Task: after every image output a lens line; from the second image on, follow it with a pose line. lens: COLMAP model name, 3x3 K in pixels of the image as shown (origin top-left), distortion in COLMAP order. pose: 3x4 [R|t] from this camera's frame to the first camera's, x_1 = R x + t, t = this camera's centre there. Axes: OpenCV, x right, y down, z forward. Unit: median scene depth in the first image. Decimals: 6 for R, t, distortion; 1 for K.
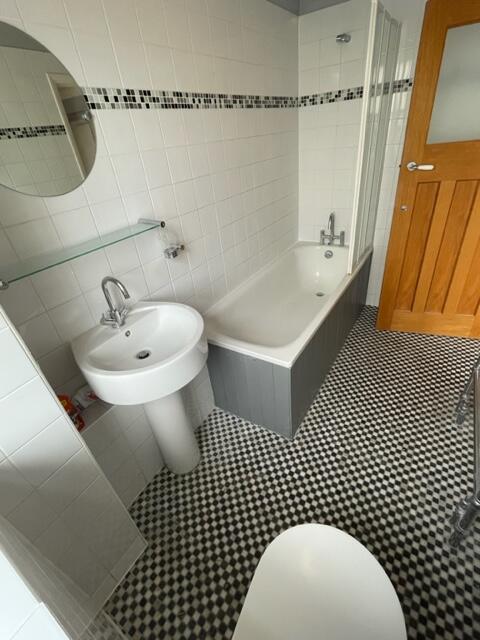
lens RADIAL K [[298.0, 0, 242.2], [0, 298.0, 320.1], [0, 0, 1]] dist [-0.001298, -0.000140]
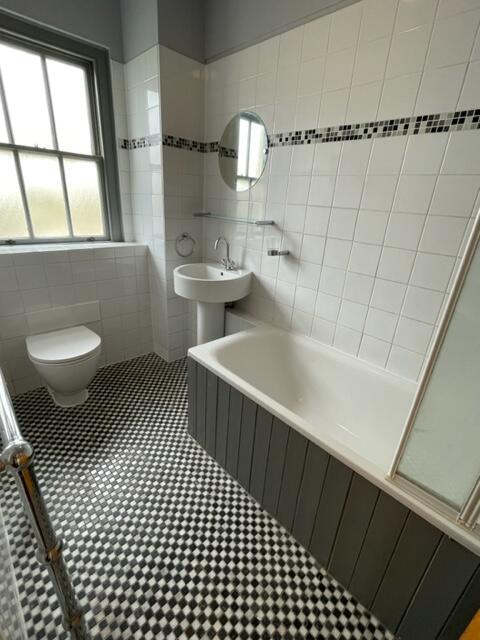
lens RADIAL K [[298.0, 0, 241.6], [0, 298.0, 319.9], [0, 0, 1]] dist [-0.001298, -0.000140]
pose [[-0.252441, 0.442786, -0.860357, 1.036485], [-0.543049, 0.671088, 0.504717, -0.621019], [0.800857, 0.594627, 0.071044, 1.009744]]
